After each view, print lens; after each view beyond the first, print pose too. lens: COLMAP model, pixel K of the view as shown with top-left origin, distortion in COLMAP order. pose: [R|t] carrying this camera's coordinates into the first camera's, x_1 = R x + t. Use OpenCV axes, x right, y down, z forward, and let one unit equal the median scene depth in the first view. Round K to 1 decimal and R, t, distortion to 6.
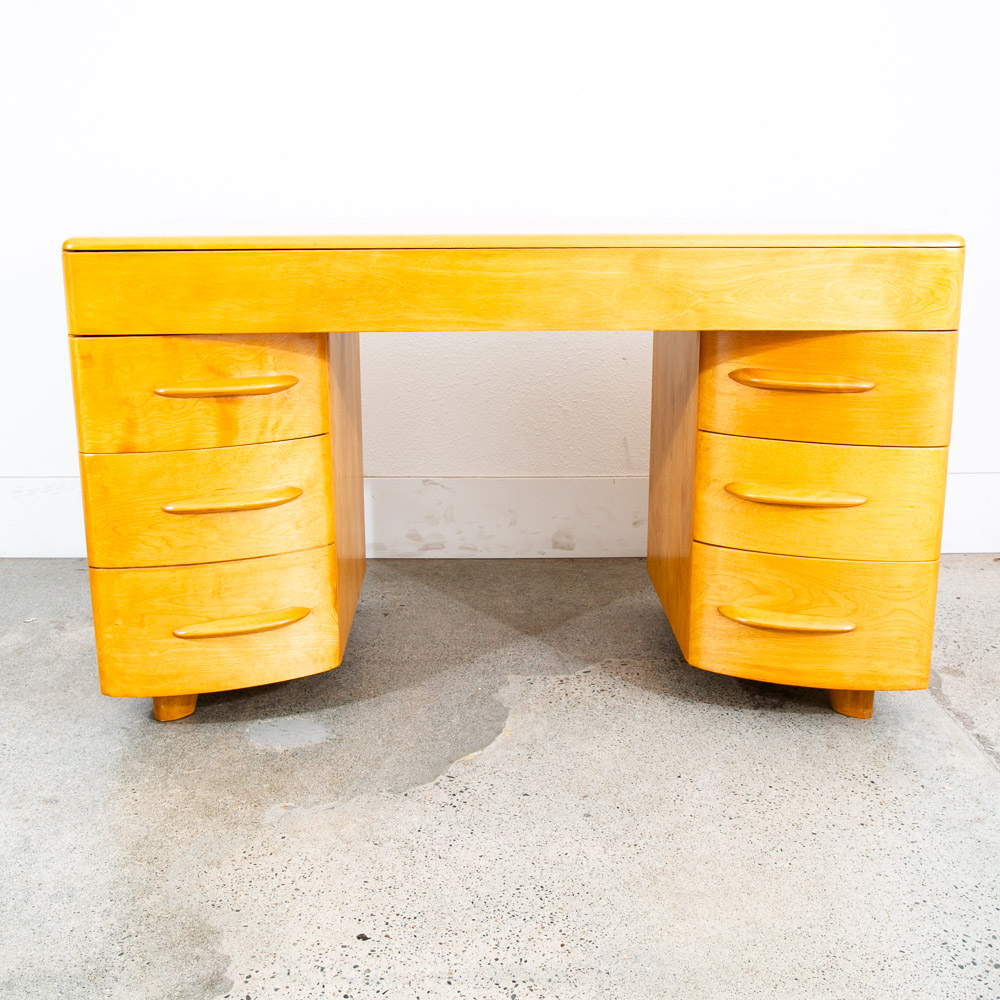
lens RADIAL K [[1218.4, 0, 497.0], [0, 1218.4, 439.3], [0, 0, 1]] dist [-0.095648, 0.056847]
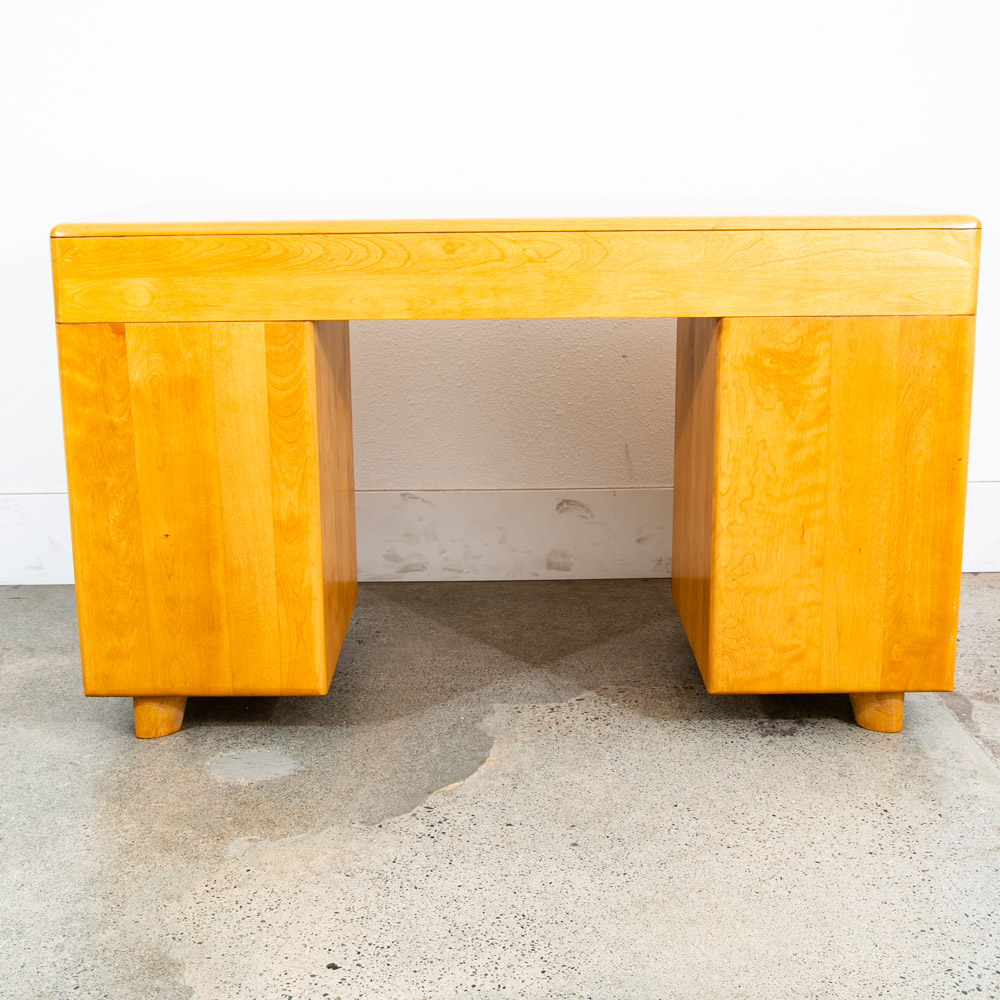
lens RADIAL K [[1473.8, 0, 504.0], [0, 1473.8, 465.1], [0, 0, 1]] dist [-0.032826, 0.053540]
pose [[0.999960, -0.008757, 0.002025, 0.021627], [0.008747, 0.999949, 0.005046, 0.012814], [-0.002069, -0.005028, 0.999985, -0.141157]]
